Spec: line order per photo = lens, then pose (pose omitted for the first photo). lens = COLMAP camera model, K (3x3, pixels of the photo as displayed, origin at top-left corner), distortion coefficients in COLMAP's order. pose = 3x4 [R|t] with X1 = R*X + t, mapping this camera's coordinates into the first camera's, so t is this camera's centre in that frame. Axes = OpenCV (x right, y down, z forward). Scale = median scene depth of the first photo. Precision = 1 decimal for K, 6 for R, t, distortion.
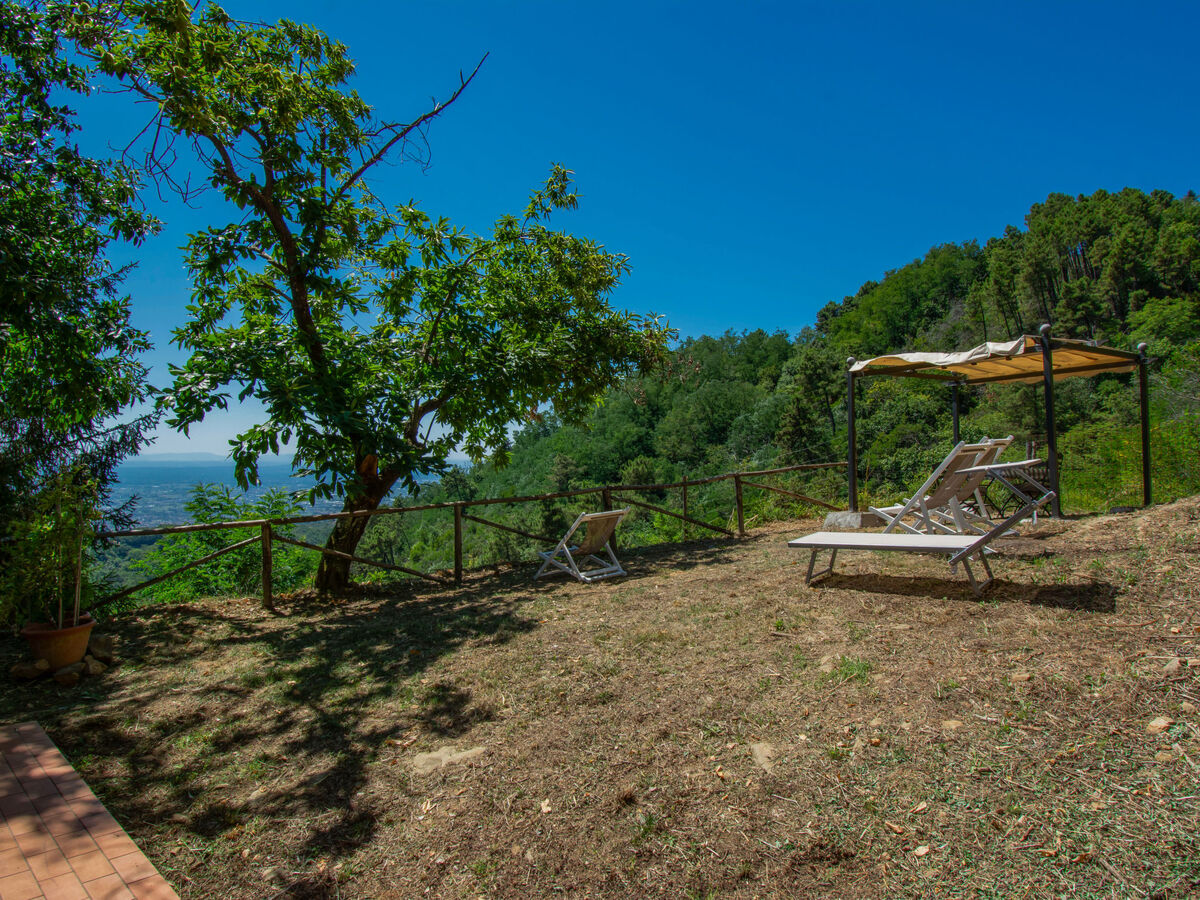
lens RADIAL K [[726.5, 0, 597.2], [0, 726.5, 445.3], [0, 0, 1]] dist [-0.005100, -0.007049]
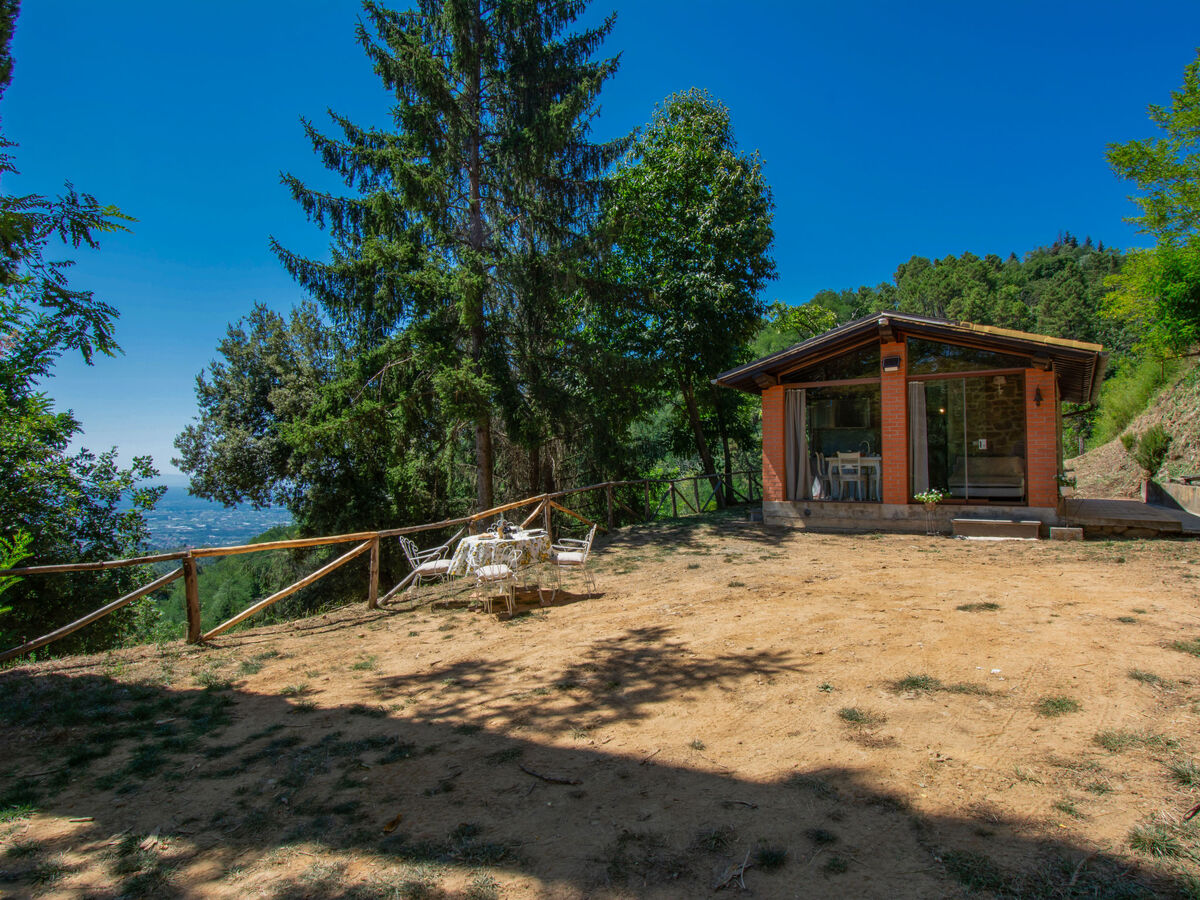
lens RADIAL K [[726.5, 0, 596.4], [0, 726.5, 451.7], [0, 0, 1]] dist [-0.005100, -0.007049]
pose [[0.984783, -0.001779, 0.173781, -0.162931], [0.005275, 0.999793, -0.019656, 0.008797], [-0.173710, 0.020273, 0.984588, -0.159277]]
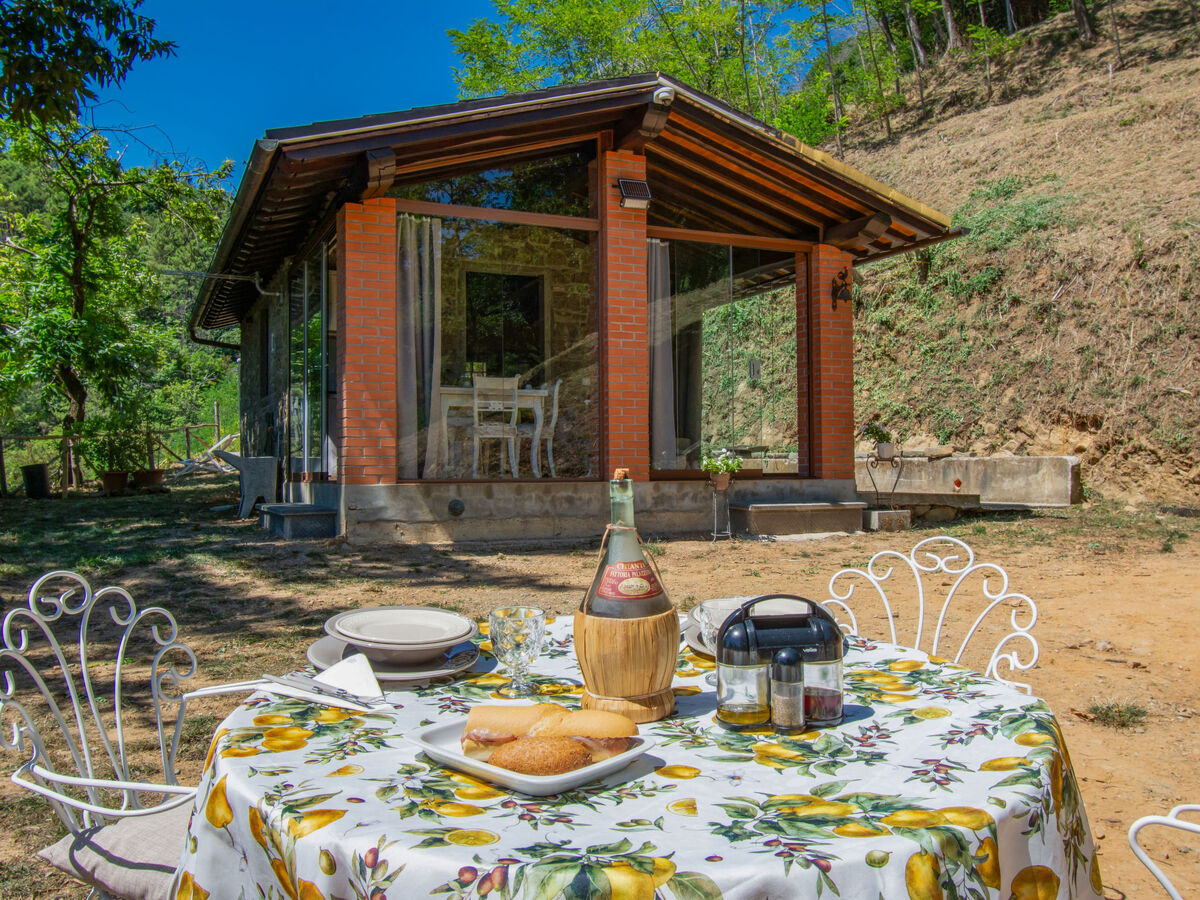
lens RADIAL K [[1020.0, 0, 596.4], [0, 1020.0, 443.9], [0, 0, 1]] dist [0.007042, -0.023000]
pose [[0.376834, 0.017532, 0.926115, -0.171625], [0.002847, 0.999794, -0.020085, 0.014447], [-0.926276, 0.010205, 0.376706, -0.070571]]
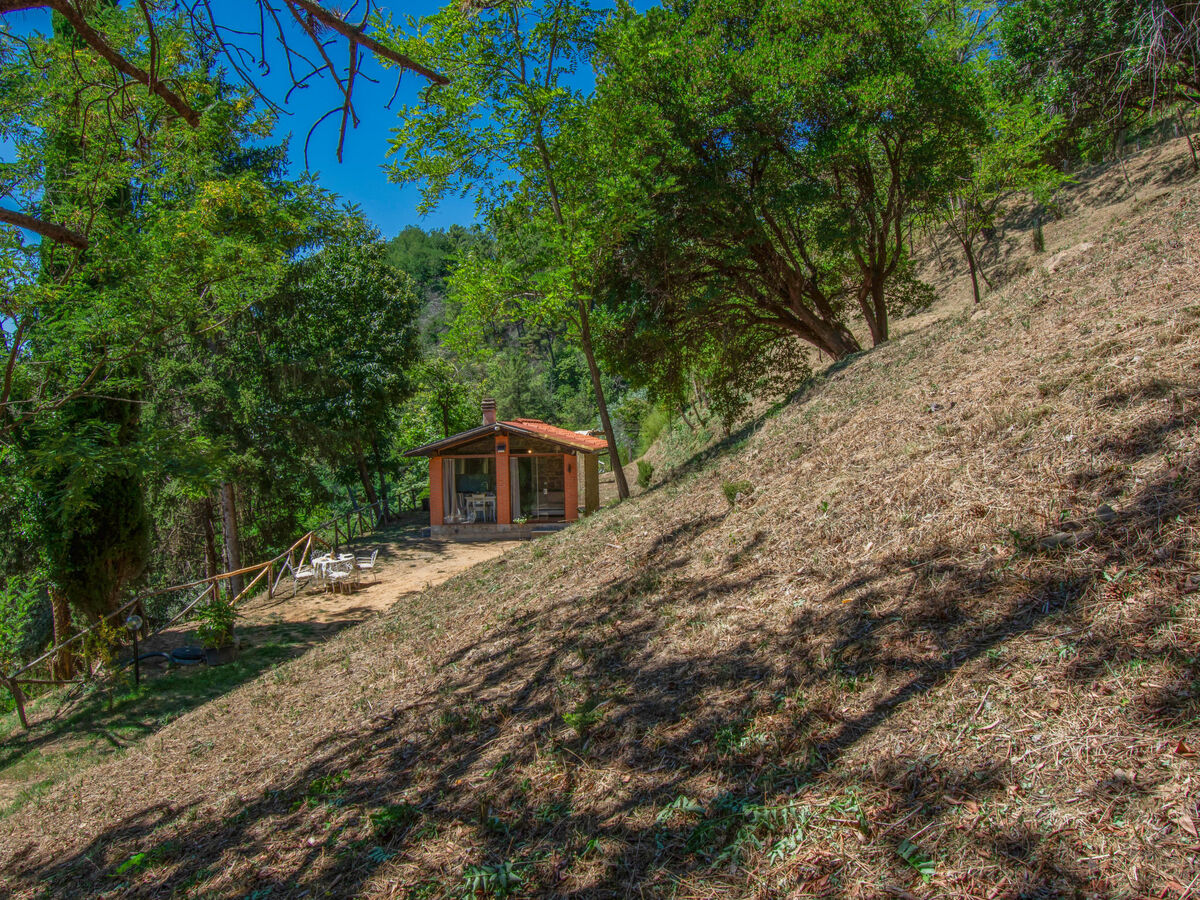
lens RADIAL K [[980.0, 0, 610.7], [0, 980.0, 445.8], [0, 0, 1]] dist [-0.000493, -0.024751]
pose [[0.773643, -0.031064, 0.632860, -0.265733], [0.022511, 0.999514, 0.021542, -0.016387], [-0.633222, -0.002419, 0.773967, -0.315223]]
